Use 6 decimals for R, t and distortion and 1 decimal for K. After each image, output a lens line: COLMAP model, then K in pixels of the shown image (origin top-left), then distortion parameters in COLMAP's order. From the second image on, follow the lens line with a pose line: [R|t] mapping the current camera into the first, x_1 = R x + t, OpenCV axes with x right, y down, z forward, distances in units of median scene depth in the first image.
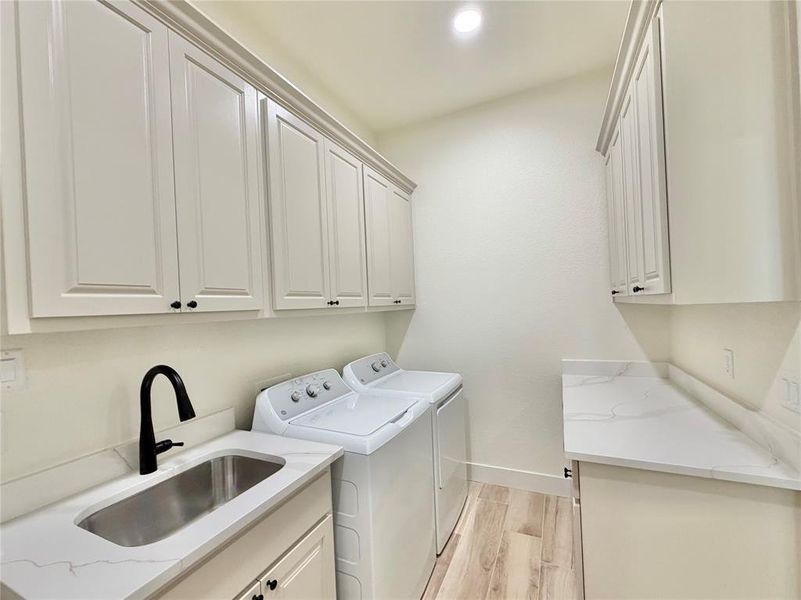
lens RADIAL K [[340.5, 0, 400.7], [0, 340.5, 306.4], [0, 0, 1]] dist [-0.000183, -0.000011]
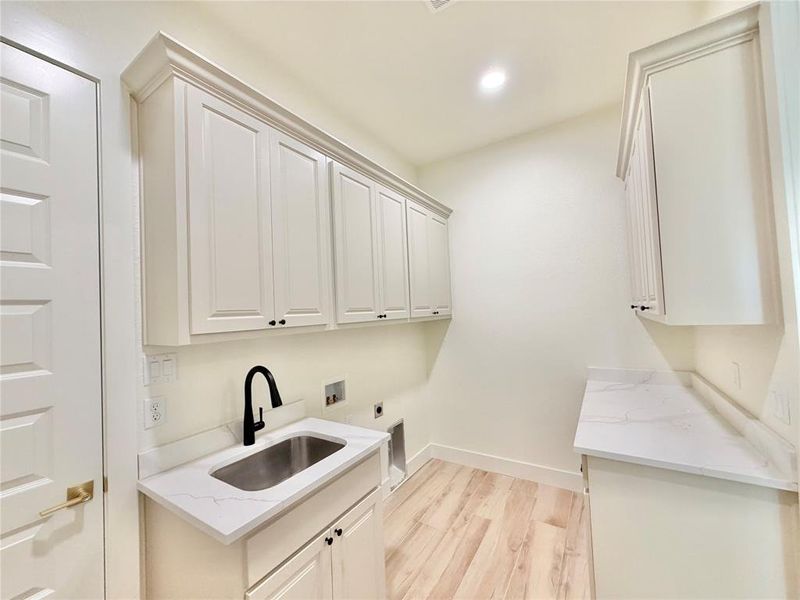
lens RADIAL K [[320.2, 0, 400.0], [0, 320.2, 300.0], [0, 0, 1]] dist [-0.001317, -0.000068]
pose [[0.991631, -0.002052, -0.129087, 0.018274], [-0.001833, 0.999549, -0.029975, -0.040634], [0.129090, 0.029961, 0.991180, -0.158978]]
